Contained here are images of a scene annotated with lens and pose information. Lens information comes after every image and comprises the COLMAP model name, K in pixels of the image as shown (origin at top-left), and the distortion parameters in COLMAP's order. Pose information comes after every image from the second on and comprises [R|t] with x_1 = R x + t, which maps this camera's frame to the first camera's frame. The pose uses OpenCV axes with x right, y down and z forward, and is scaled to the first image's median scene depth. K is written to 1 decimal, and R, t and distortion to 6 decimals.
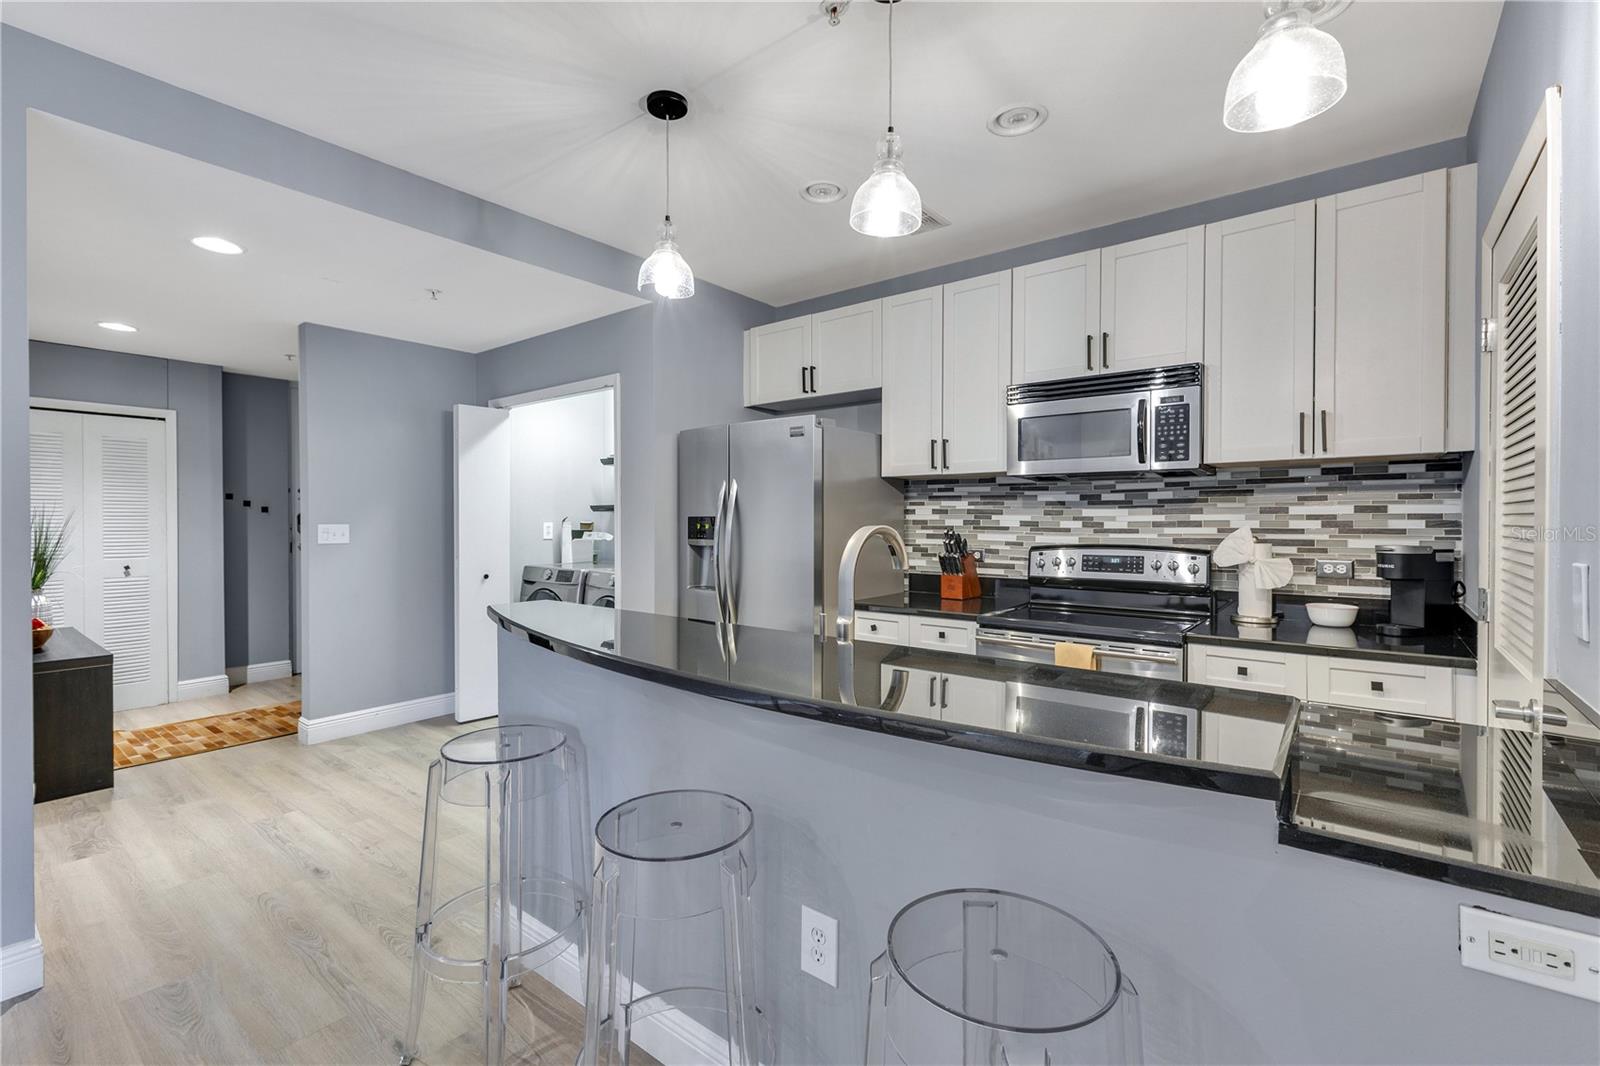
lens RADIAL K [[705.6, 0, 796.8], [0, 705.6, 529.2], [0, 0, 1]] dist [0.013017, -0.001326]
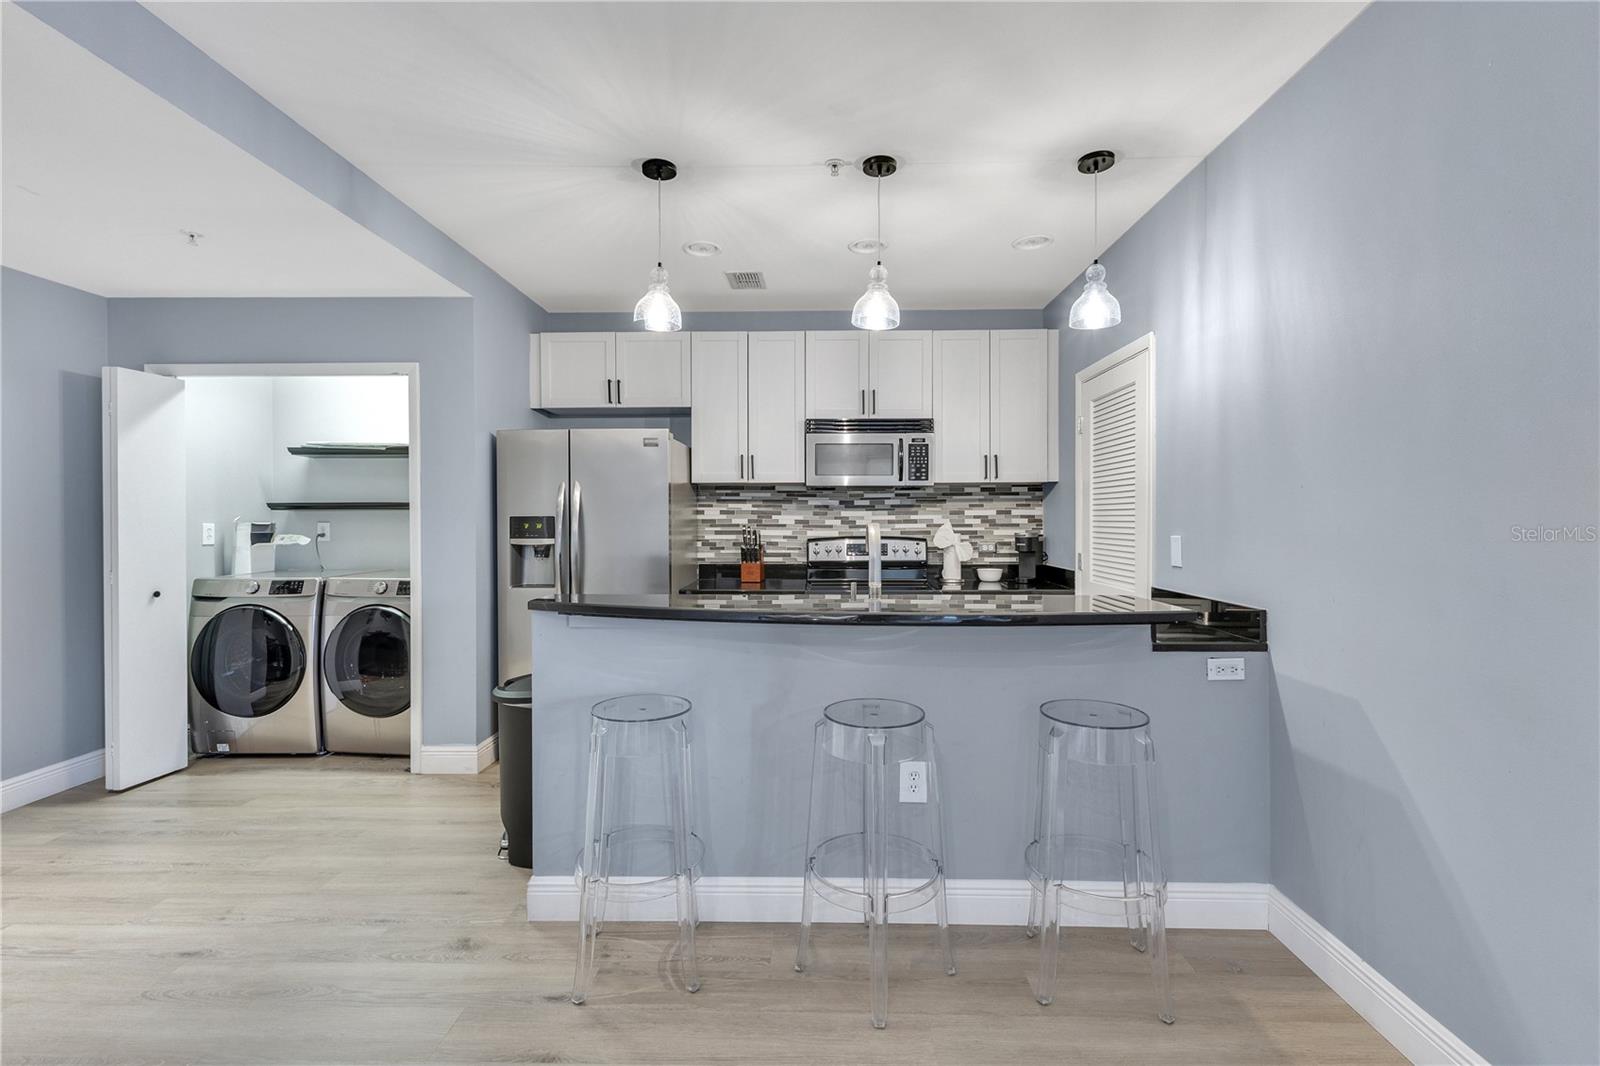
lens RADIAL K [[705.6, 0, 807.4], [0, 705.6, 525.1], [0, 0, 1]] dist [0.013017, -0.001326]
pose [[0.797722, -0.006990, 0.602985, -0.495082], [0.009974, 0.999949, -0.001603, 0.000715], [-0.602943, 0.007293, 0.797751, -0.063414]]
